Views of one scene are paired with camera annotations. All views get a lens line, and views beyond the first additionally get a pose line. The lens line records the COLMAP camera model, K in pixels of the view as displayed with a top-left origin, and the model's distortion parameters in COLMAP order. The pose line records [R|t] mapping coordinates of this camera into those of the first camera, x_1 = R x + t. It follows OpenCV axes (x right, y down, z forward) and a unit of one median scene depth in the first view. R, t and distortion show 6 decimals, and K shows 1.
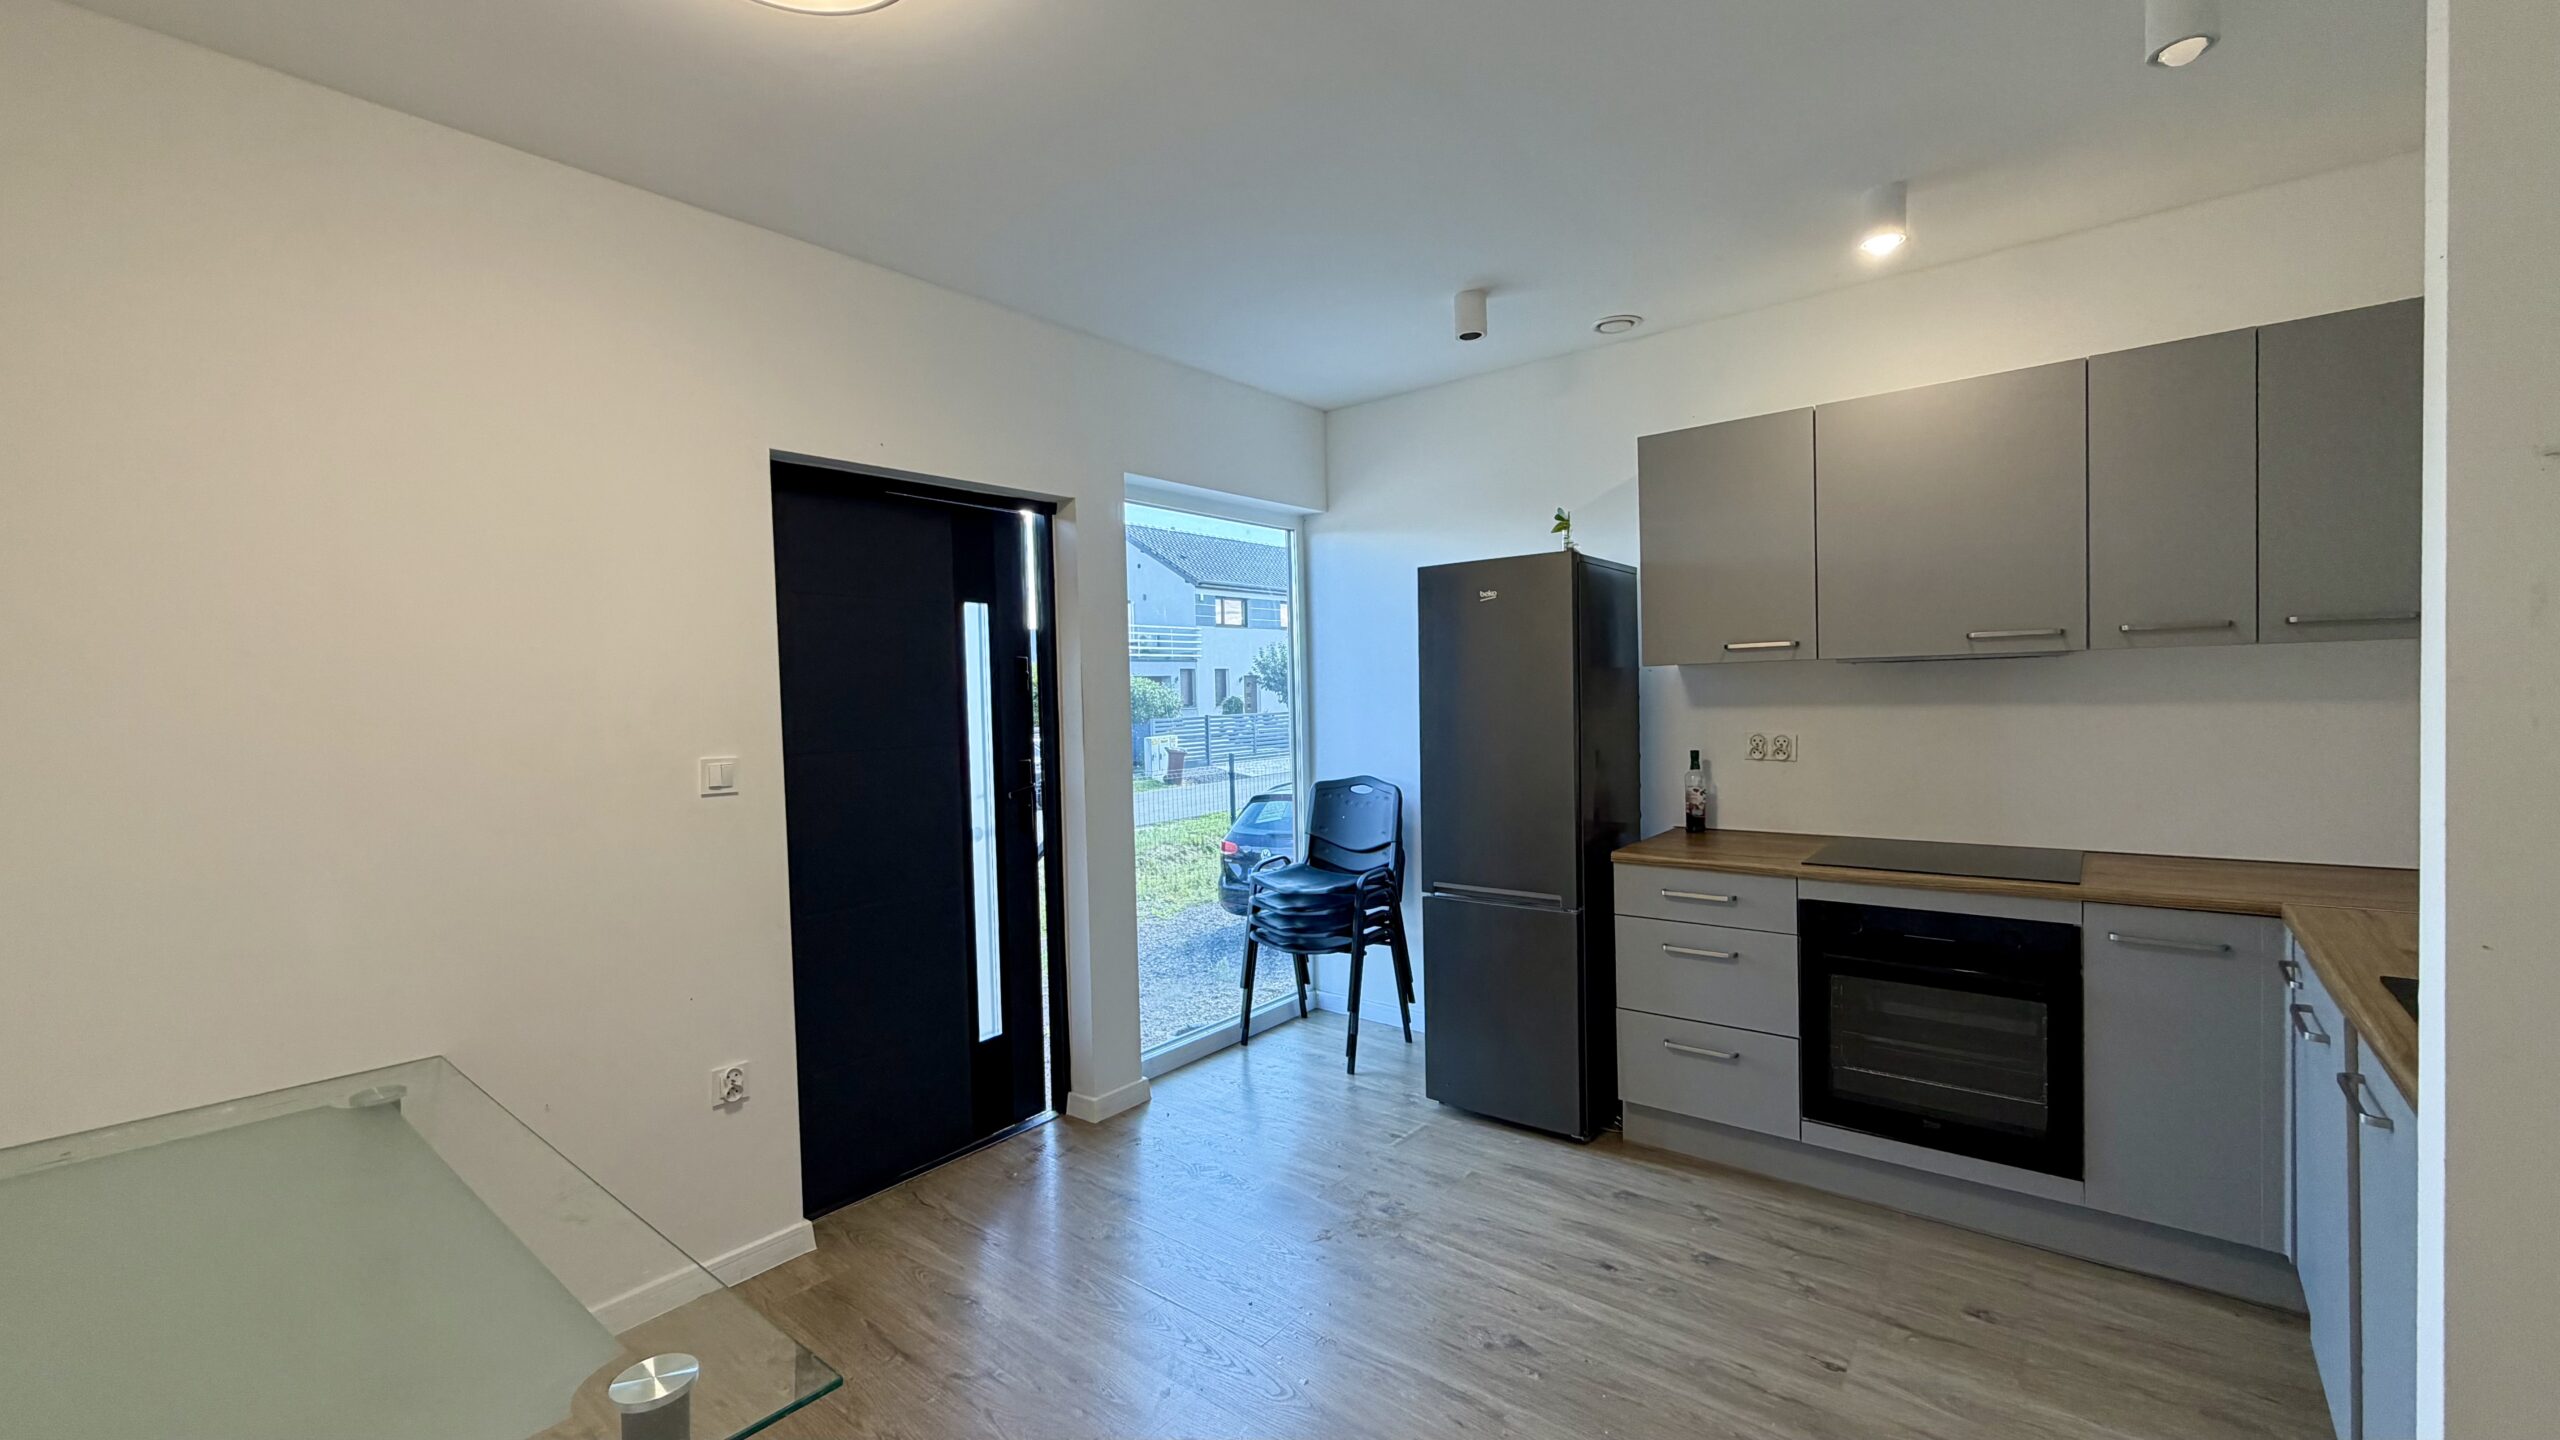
lens RADIAL K [[1024.4, 0, 1279.2], [0, 1024.4, 728.3], [0, 0, 1]] dist [-0.001257, 0.000069]
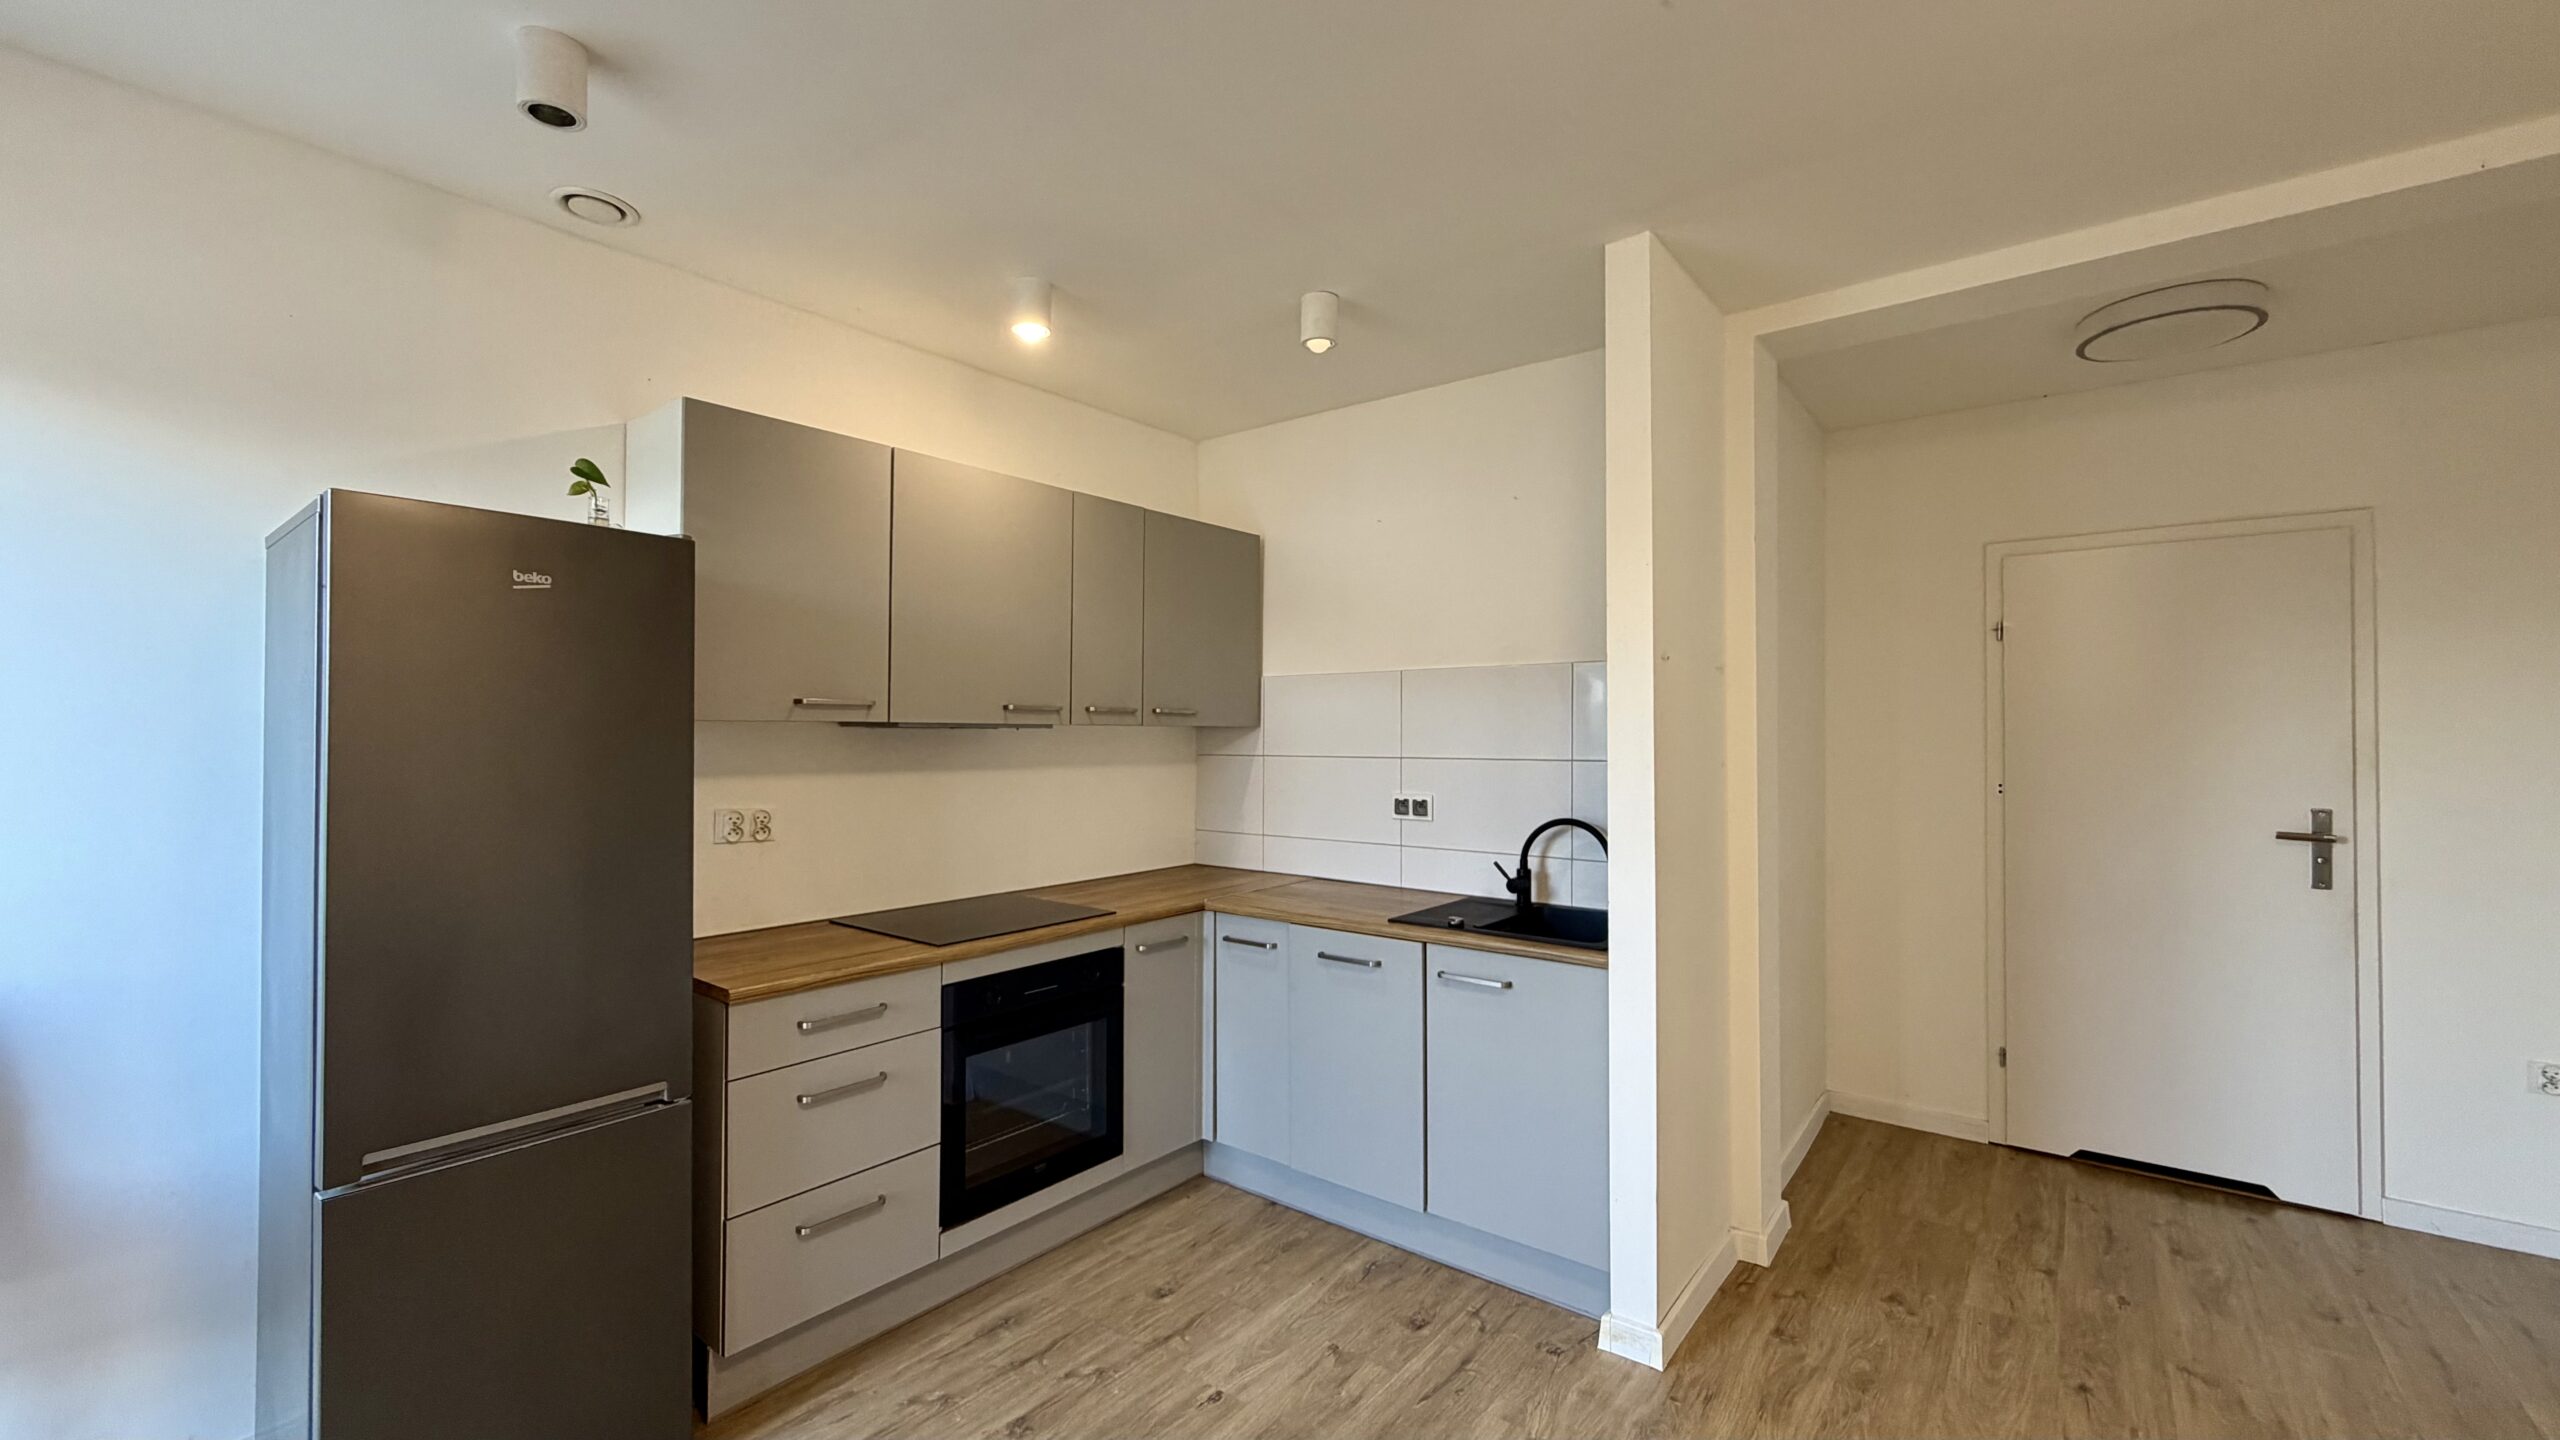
lens RADIAL K [[1024.4, 0, 1279.2], [0, 1024.4, 728.3], [0, 0, 1]] dist [-0.001257, 0.000069]
pose [[-0.016462, 0.033407, 0.999306, -0.435695], [0.035787, 0.998821, -0.032801, -0.021780], [-0.999224, 0.035222, -0.017638, 0.754755]]
